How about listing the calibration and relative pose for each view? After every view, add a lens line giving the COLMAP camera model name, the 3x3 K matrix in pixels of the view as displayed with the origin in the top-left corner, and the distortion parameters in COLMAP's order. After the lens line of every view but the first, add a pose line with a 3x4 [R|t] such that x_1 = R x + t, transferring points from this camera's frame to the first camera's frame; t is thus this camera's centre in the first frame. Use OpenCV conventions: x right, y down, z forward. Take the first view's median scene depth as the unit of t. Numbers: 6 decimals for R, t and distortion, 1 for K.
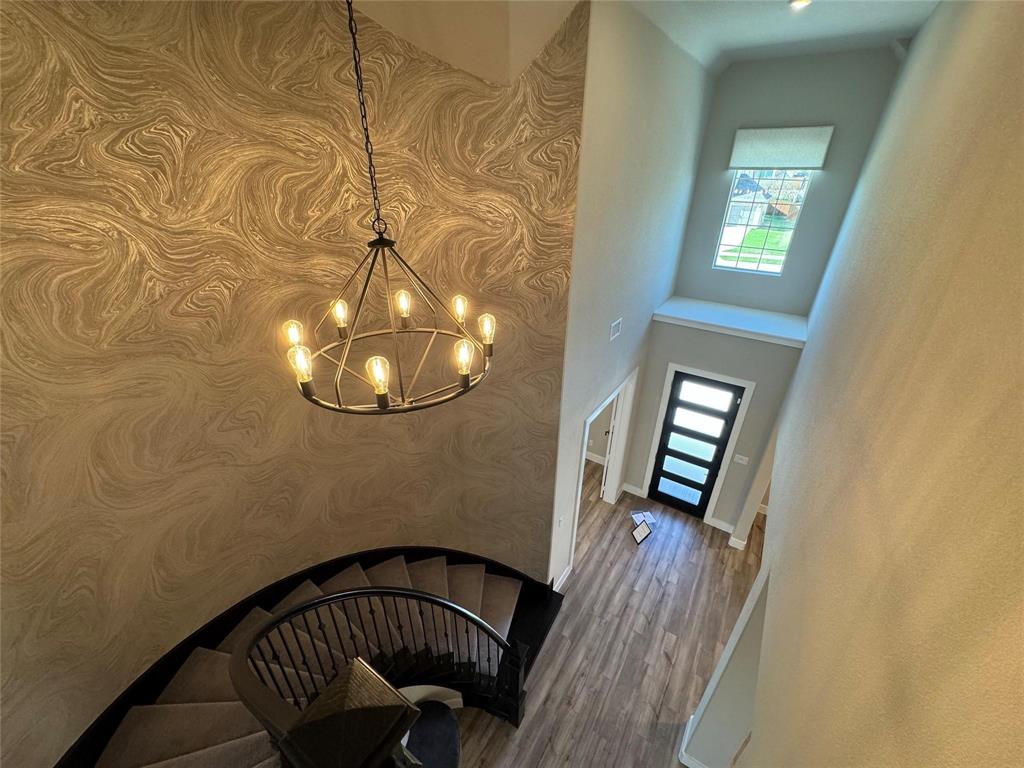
lens RADIAL K [[399.3, 0, 515.6], [0, 399.3, 387.8], [0, 0, 1]] dist [0.002277, 0.000142]
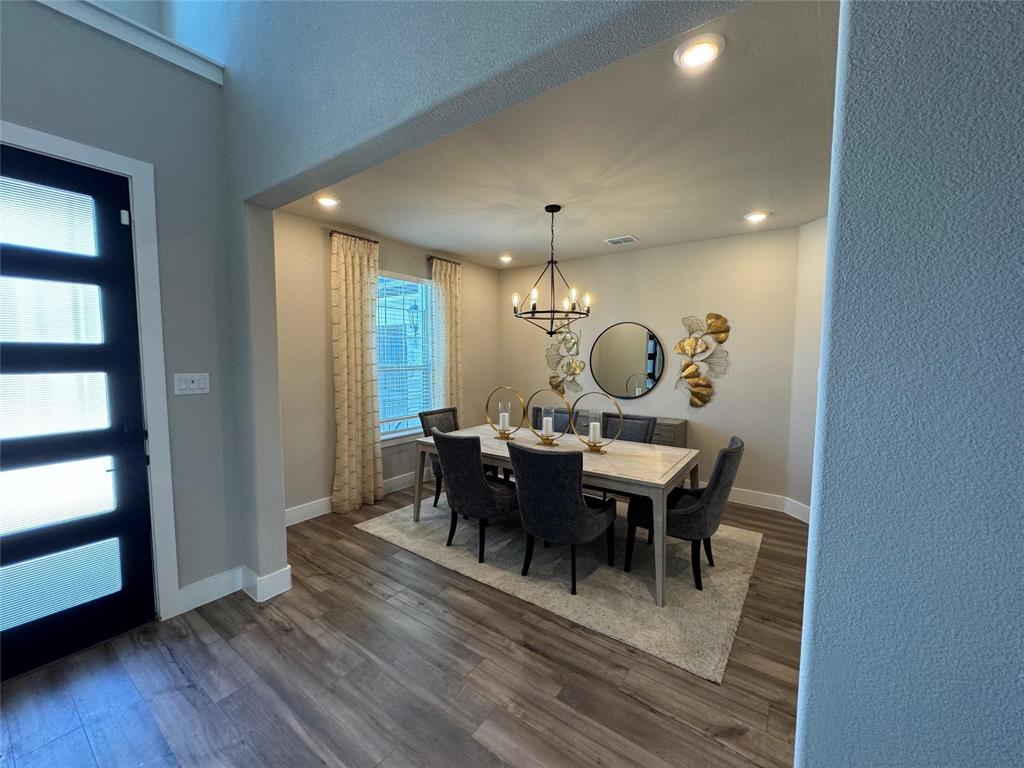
lens RADIAL K [[399.3, 0, 515.6], [0, 399.3, 387.8], [0, 0, 1]] dist [0.002277, 0.000142]
pose [[0.045395, -0.106036, 0.993326, 0.167259], [0.458998, 0.885389, 0.073537, 0.300623], [-0.887277, 0.452596, 0.088863, 0.659263]]
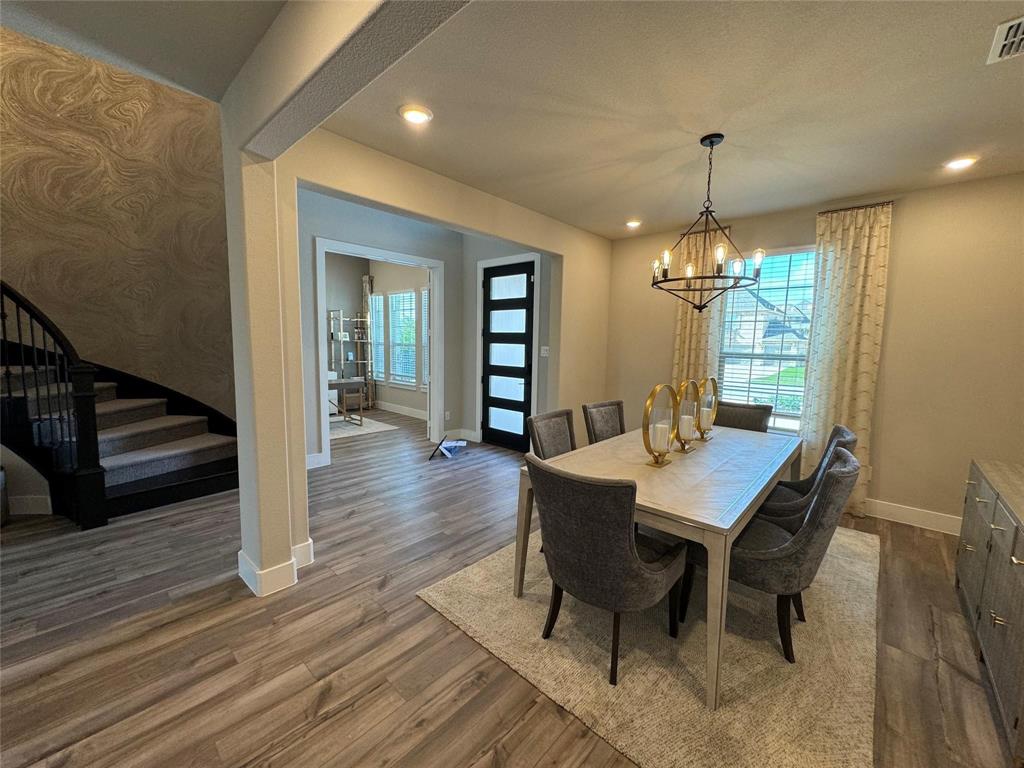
lens RADIAL K [[408.3, 0, 513.6], [0, 408.3, 384.0], [0, 0, 1]] dist [-0.000278, -0.000062]
pose [[0.988050, 0.034970, -0.150115, 0.621871], [-0.089025, 0.924522, -0.370586, 0.565757], [0.125825, 0.379522, 0.916587, 0.214591]]
